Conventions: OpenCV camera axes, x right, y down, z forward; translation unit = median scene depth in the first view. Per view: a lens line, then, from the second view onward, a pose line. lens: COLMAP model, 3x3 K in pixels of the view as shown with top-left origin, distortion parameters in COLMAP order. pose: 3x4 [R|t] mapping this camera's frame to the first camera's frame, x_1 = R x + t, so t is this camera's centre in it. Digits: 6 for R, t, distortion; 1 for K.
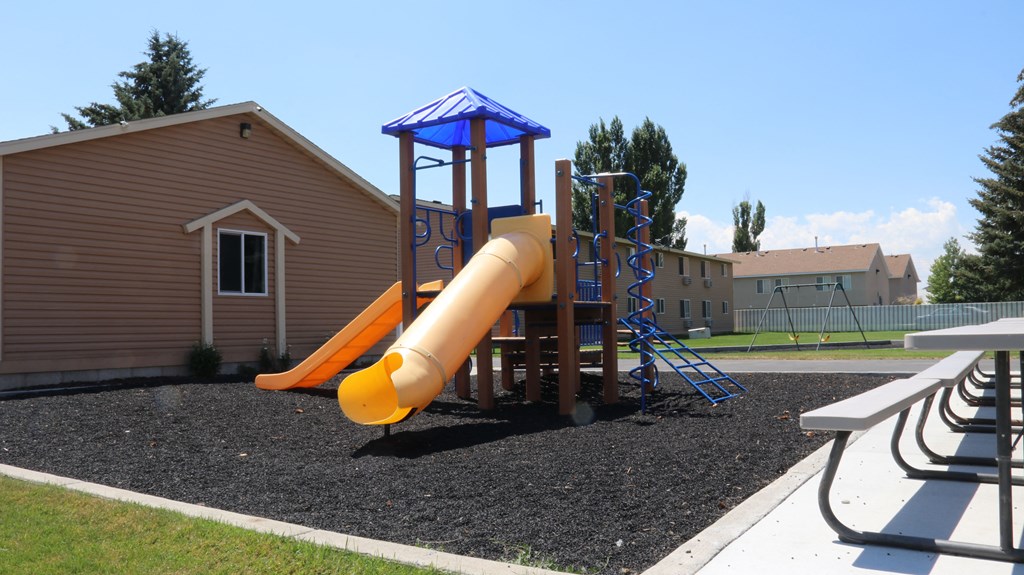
lens RADIAL K [[841.5, 0, 504.8], [0, 841.5, 300.7], [0, 0, 1]] dist [-0.184021, 0.140468]
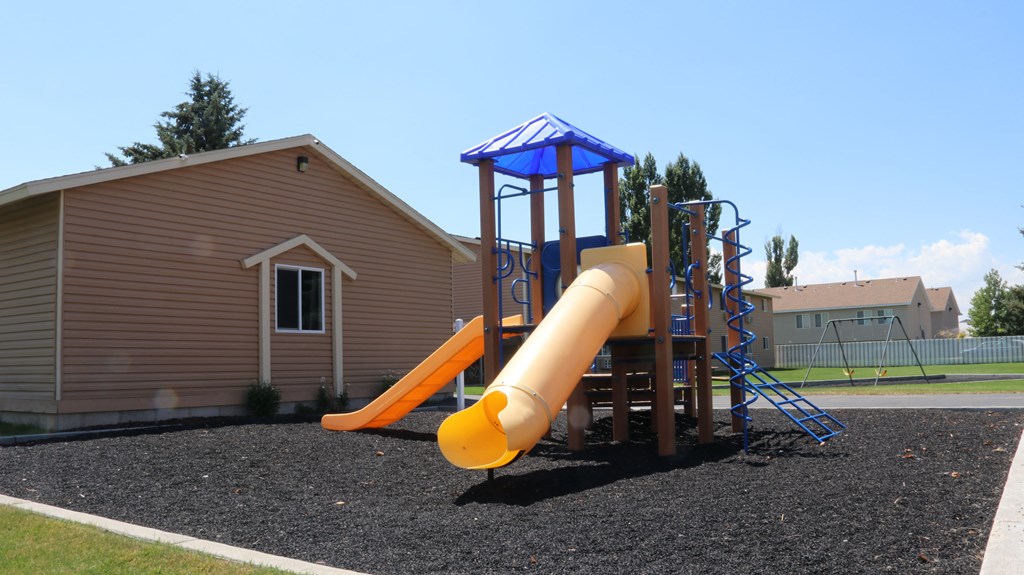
lens RADIAL K [[841.5, 0, 504.8], [0, 841.5, 300.7], [0, 0, 1]] dist [-0.184021, 0.140468]
pose [[0.999331, -0.008013, -0.035672, -0.039114], [0.006390, 0.998949, -0.045383, 0.001875], [0.035998, 0.045125, 0.998333, 0.028780]]
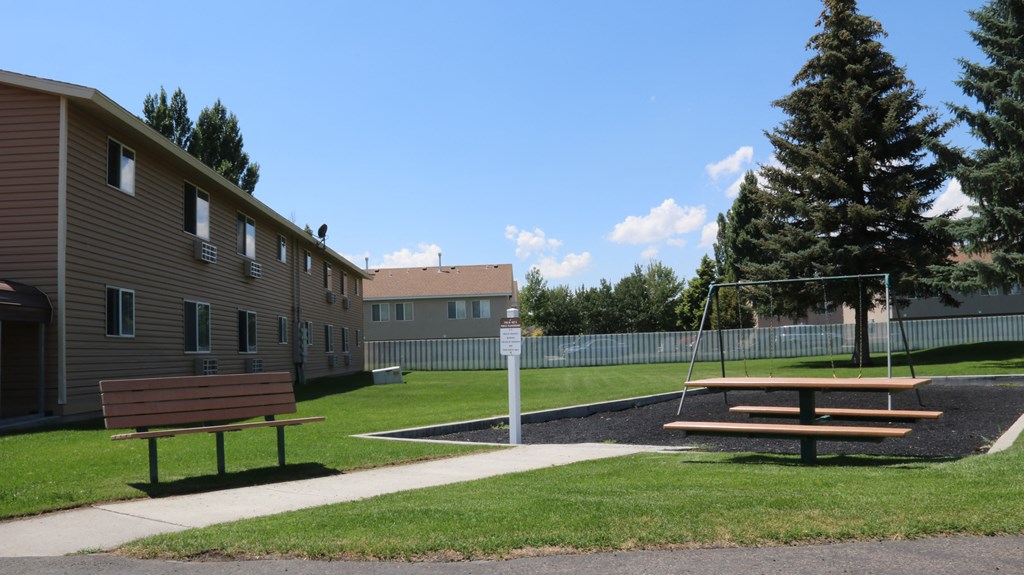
lens RADIAL K [[800.6, 0, 512.0], [0, 800.6, 287.5], [0, 0, 1]] dist [-0.161115, 0.117257]
pose [[0.821672, 0.037167, 0.568747, -0.095795], [-0.002401, 0.998088, -0.061755, 0.030585], [-0.569955, 0.049377, 0.820191, 1.593139]]
